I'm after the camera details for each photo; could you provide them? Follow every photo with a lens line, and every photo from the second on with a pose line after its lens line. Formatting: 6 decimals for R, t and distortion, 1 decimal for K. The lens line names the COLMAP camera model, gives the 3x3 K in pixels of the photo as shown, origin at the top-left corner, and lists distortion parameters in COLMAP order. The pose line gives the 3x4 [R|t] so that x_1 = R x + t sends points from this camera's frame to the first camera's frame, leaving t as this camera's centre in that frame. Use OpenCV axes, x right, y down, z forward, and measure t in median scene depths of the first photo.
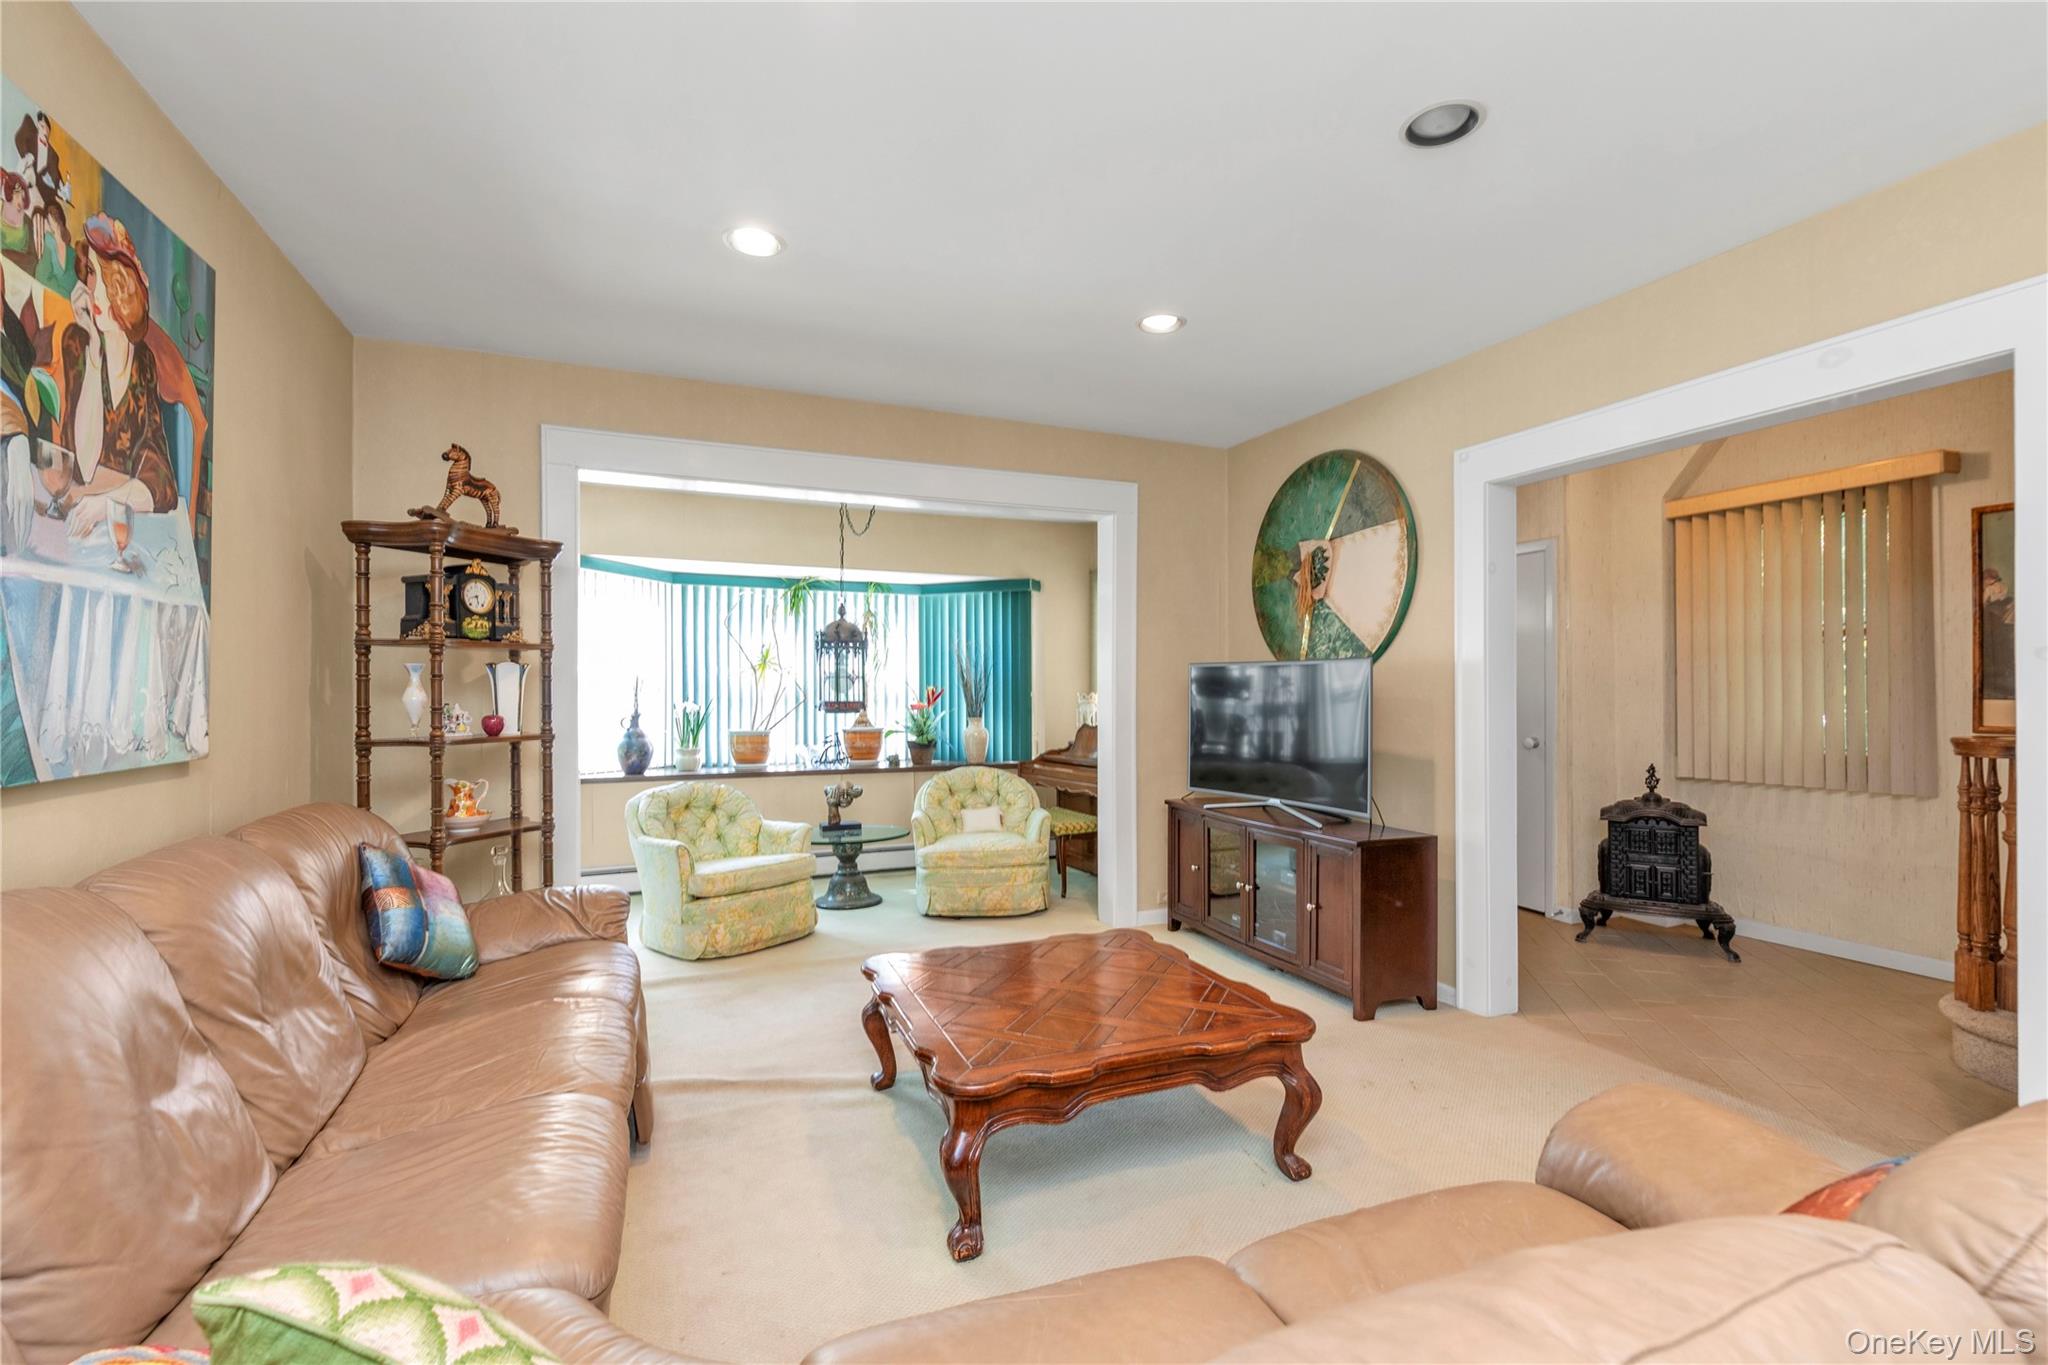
lens RADIAL K [[896.6, 0, 1032.4], [0, 896.6, 690.5], [0, 0, 1]] dist [0.001244, -0.001016]
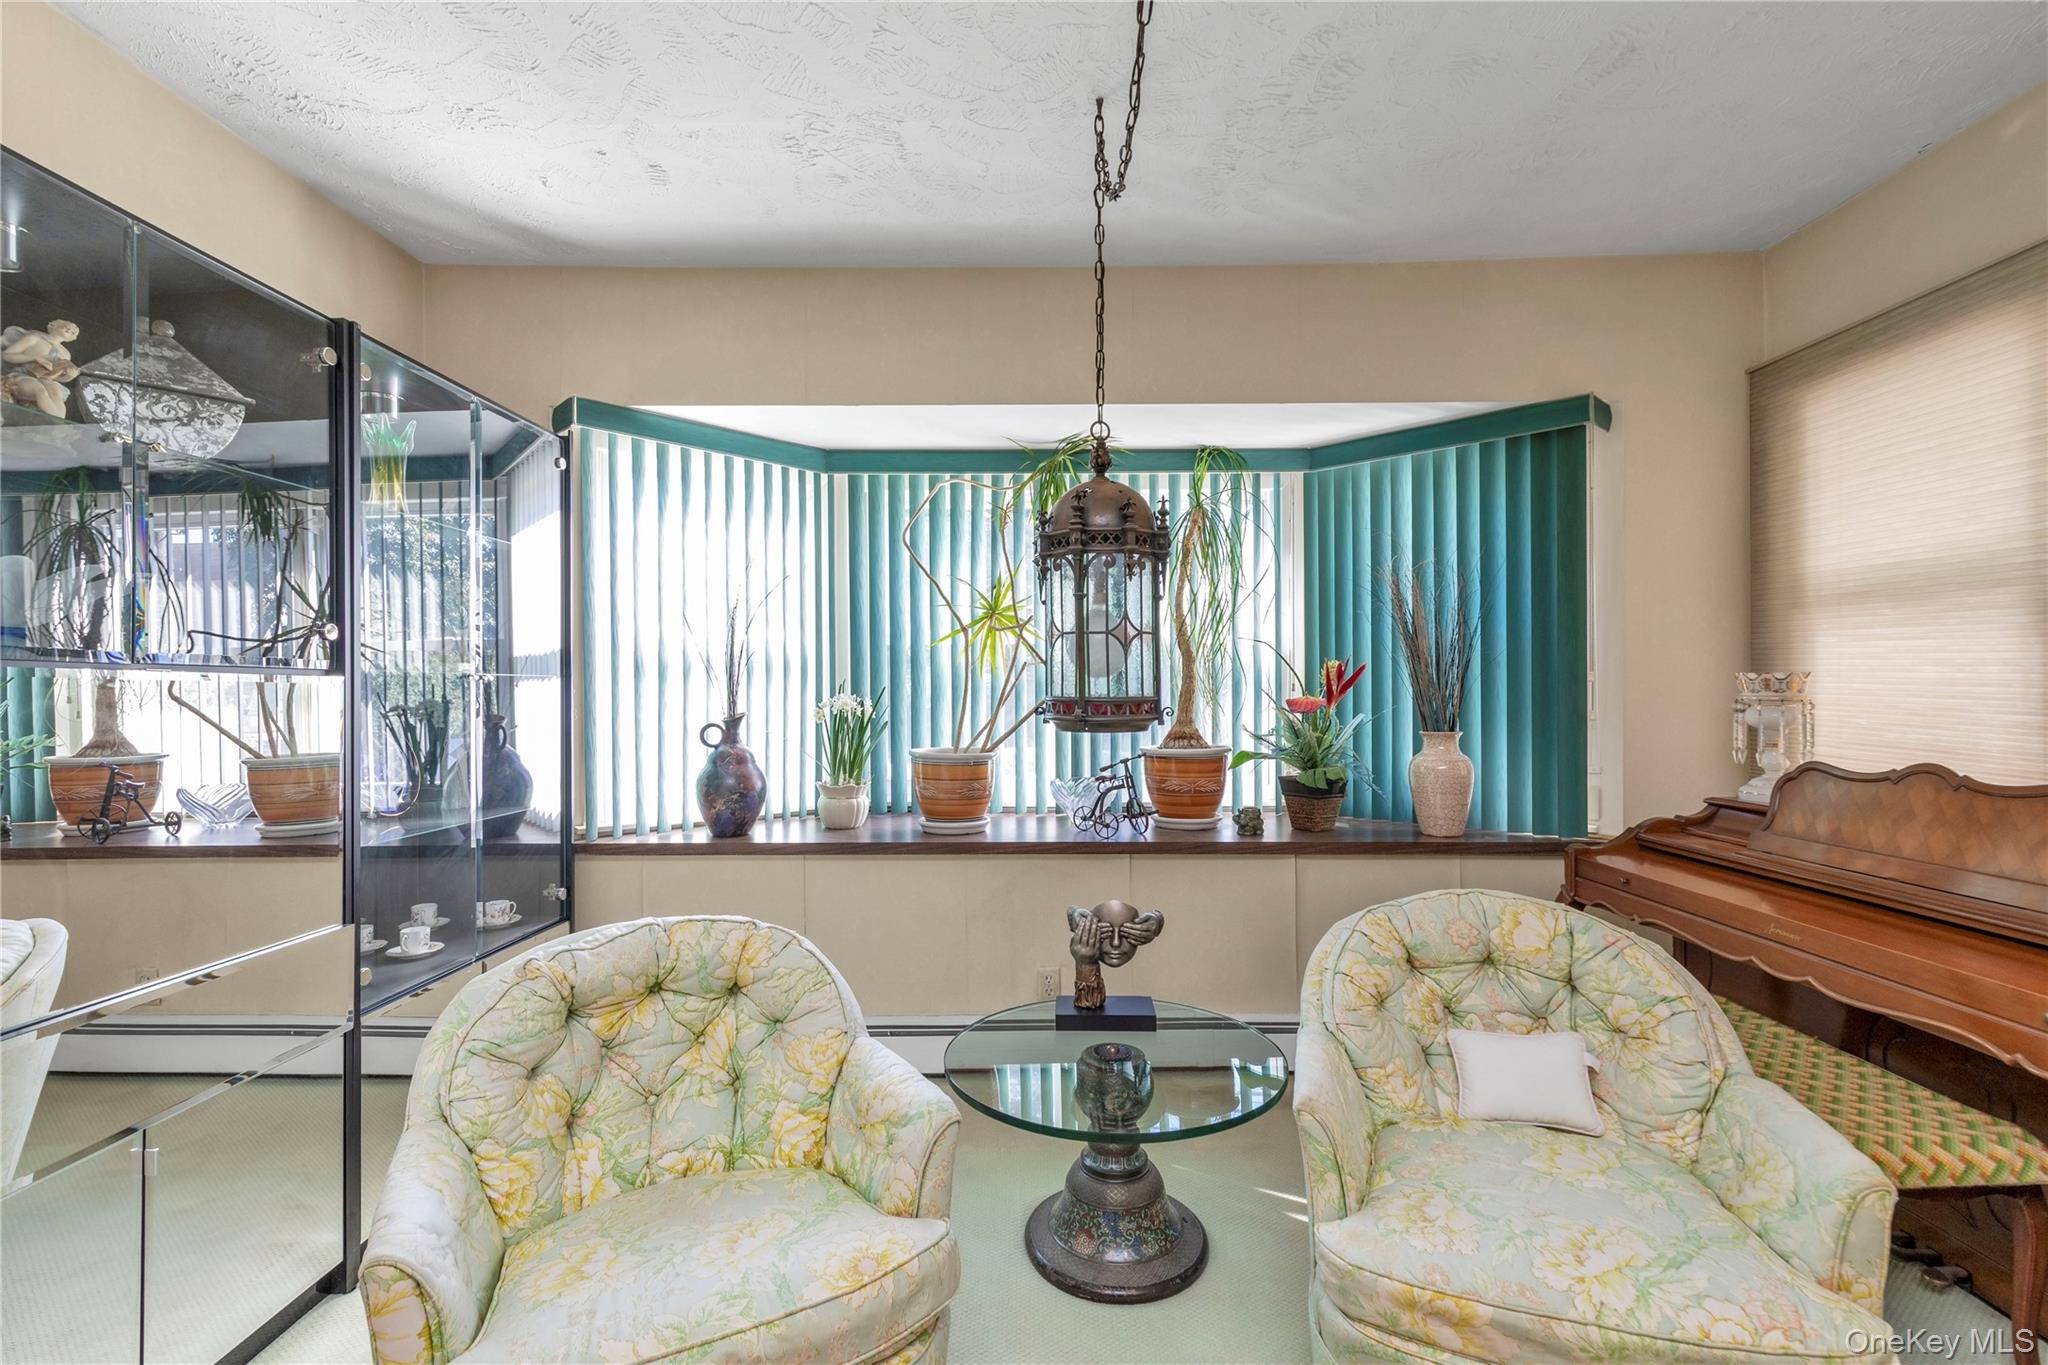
lens RADIAL K [[896.6, 0, 1015.6], [0, 896.6, 683.6], [0, 0, 1]] dist [0.001244, -0.001016]
pose [[0.910627, 0.000418, -0.413229, -0.122543], [0.003850, 0.999948, 0.009495, 0.003349], [0.413211, -0.010238, 0.910578, 0.882021]]
